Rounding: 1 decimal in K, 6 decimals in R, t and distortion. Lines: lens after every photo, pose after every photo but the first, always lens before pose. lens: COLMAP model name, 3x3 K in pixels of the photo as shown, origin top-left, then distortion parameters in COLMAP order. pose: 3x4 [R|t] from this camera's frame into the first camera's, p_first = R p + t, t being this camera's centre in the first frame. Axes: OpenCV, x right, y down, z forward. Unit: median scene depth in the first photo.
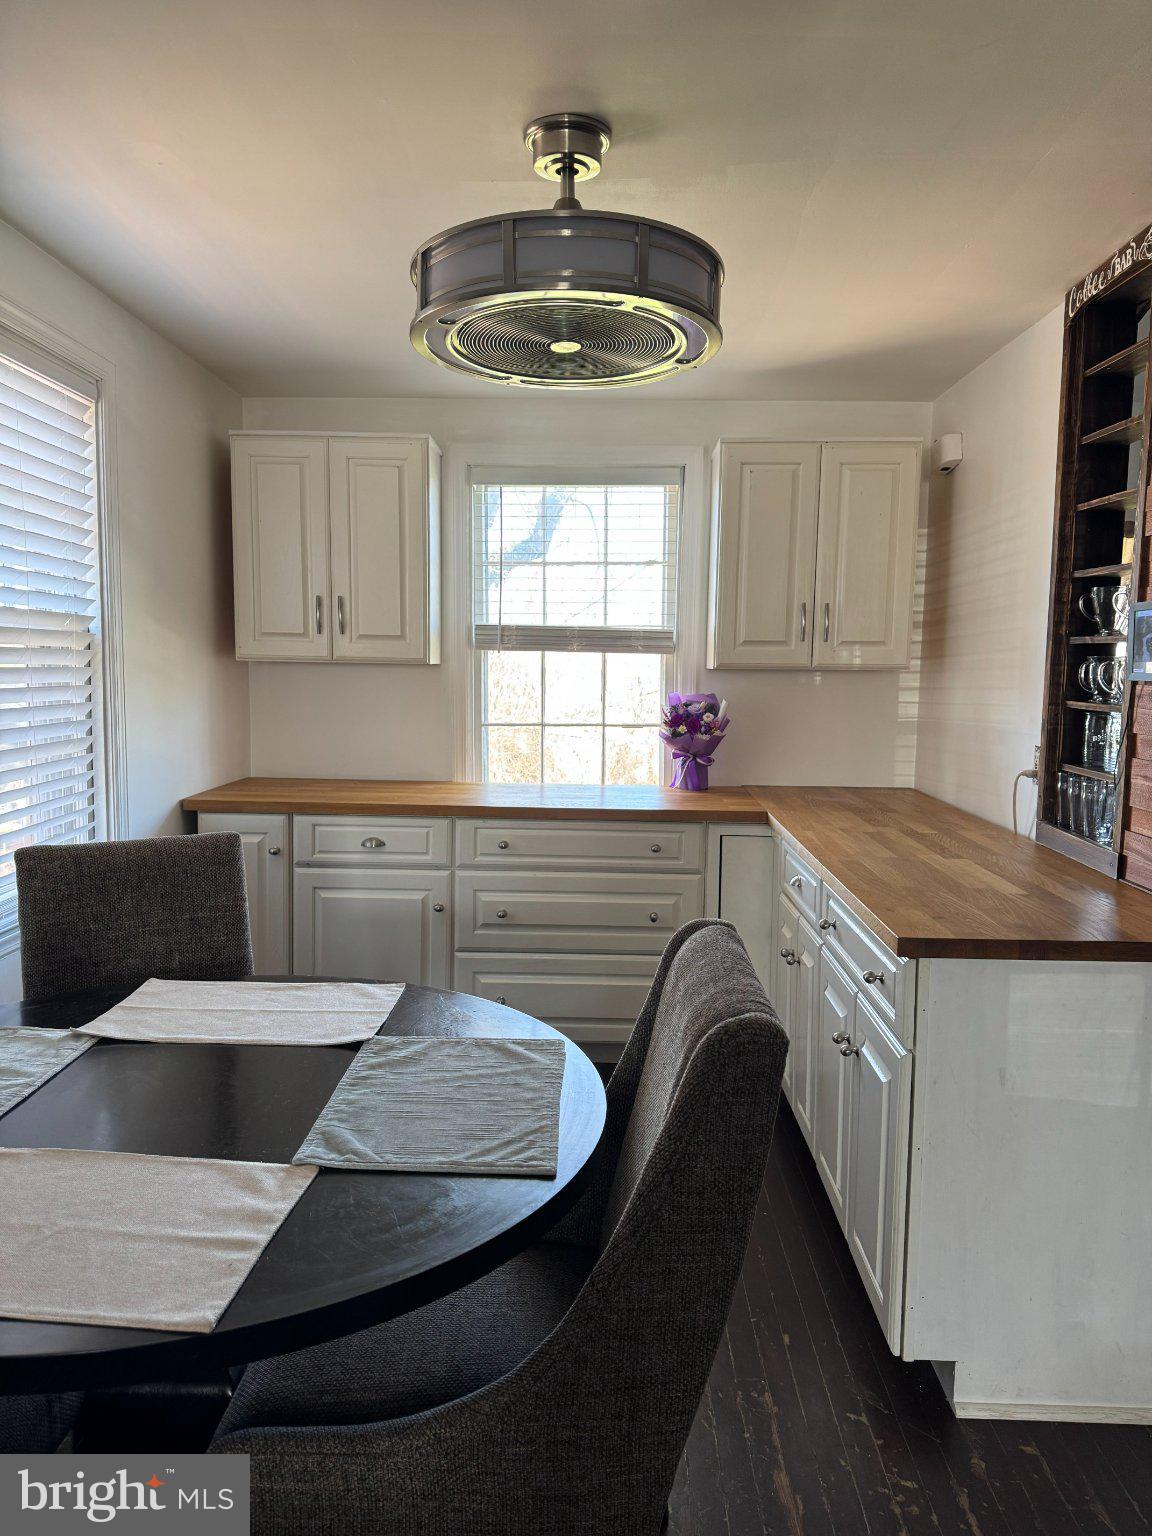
lens RADIAL K [[1079.9, 0, 573.7], [0, 1079.9, 773.9], [0, 0, 1]] dist [0.138471, -0.255063]
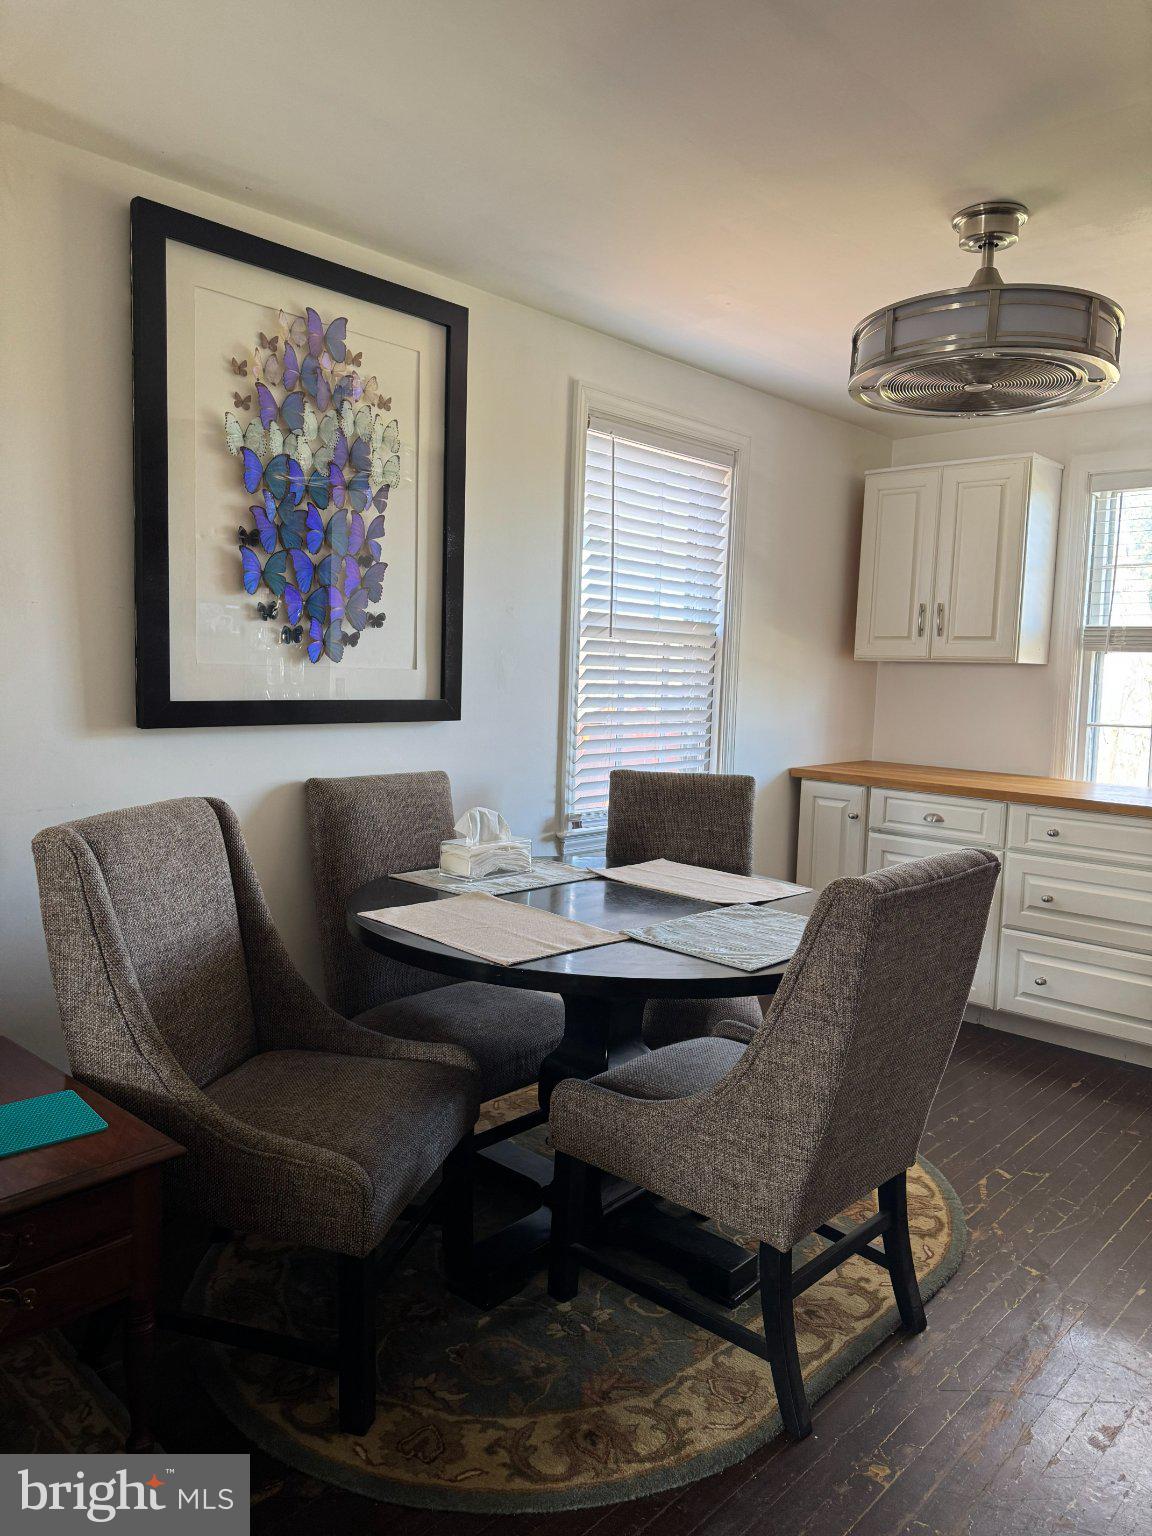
lens RADIAL K [[1097.9, 0, 576.0], [0, 1097.9, 768.0], [0, 0, 1]] dist [0.145340, -0.197814]
pose [[0.742024, 0.072458, -0.666446, 0.310786], [-0.091145, 0.995815, 0.006787, 0.037423], [0.664148, 0.055707, 0.745522, -0.123130]]
